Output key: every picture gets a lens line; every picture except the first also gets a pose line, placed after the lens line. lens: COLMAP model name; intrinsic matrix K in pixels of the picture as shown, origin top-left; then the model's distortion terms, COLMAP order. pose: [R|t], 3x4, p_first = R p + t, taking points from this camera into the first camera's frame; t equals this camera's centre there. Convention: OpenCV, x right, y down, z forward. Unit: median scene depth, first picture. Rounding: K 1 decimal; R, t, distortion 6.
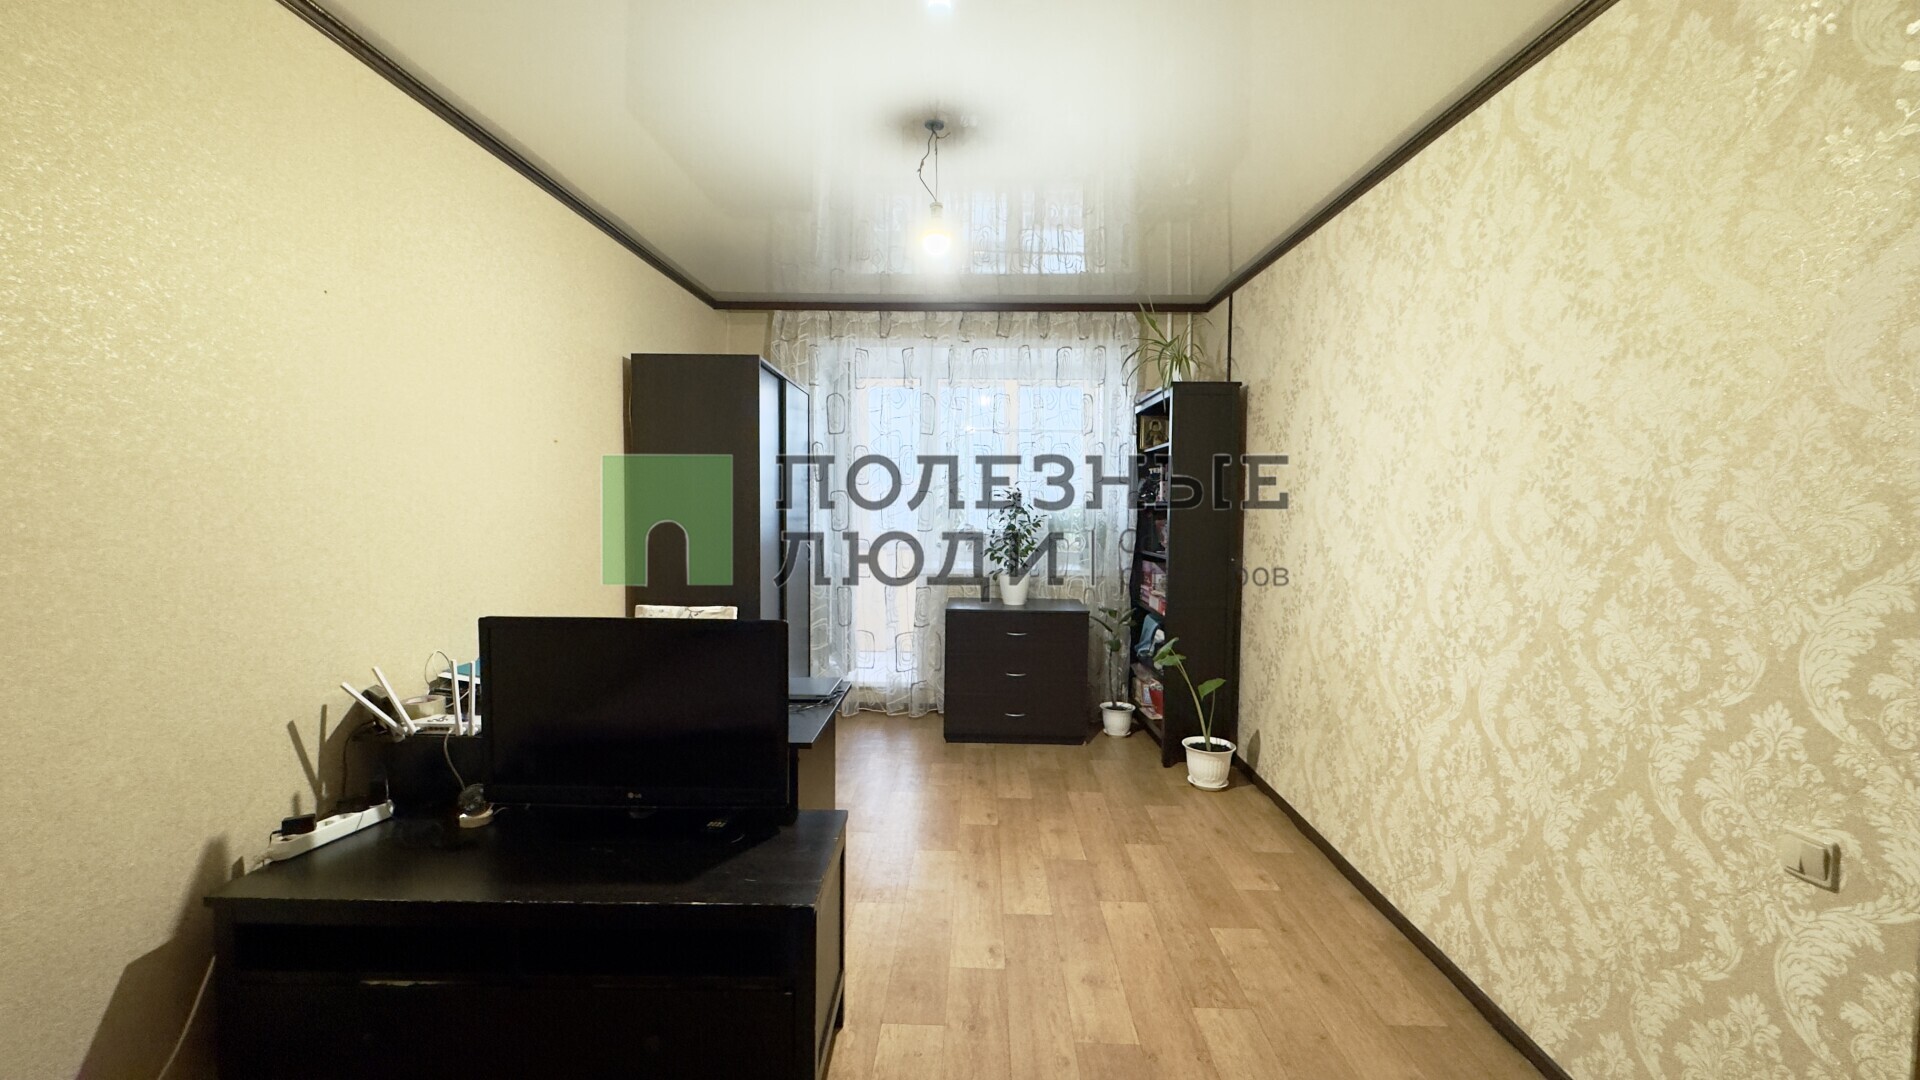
lens RADIAL K [[764.6, 0, 960.0], [0, 764.6, 540.0], [0, 0, 1]] dist [-0.002076, 0.000308]
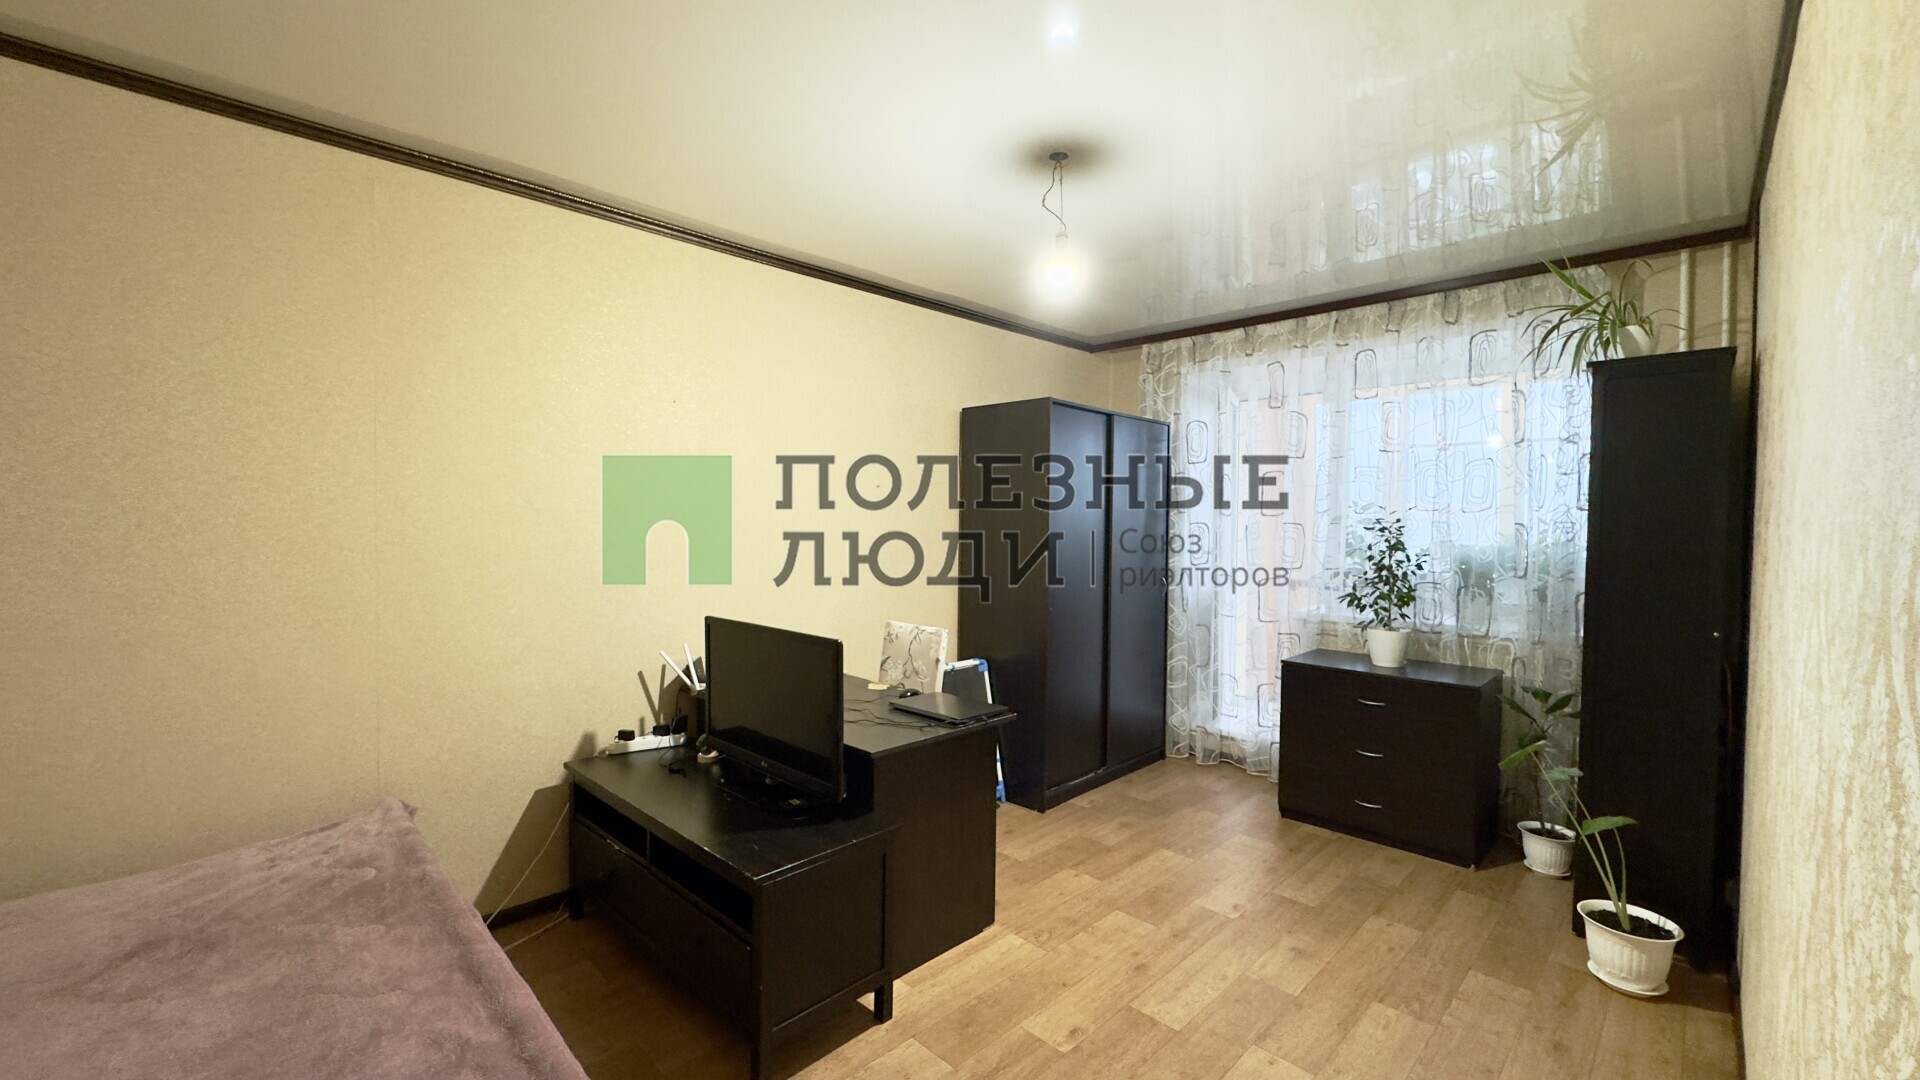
lens RADIAL K [[764.6, 0, 960.0], [0, 764.6, 540.0], [0, 0, 1]] dist [-0.002076, 0.000308]
pose [[0.728494, 0.014212, -0.684904, 0.303517], [-0.038823, 0.999034, -0.020564, -0.013145], [0.683951, 0.041571, 0.728343, 0.118865]]
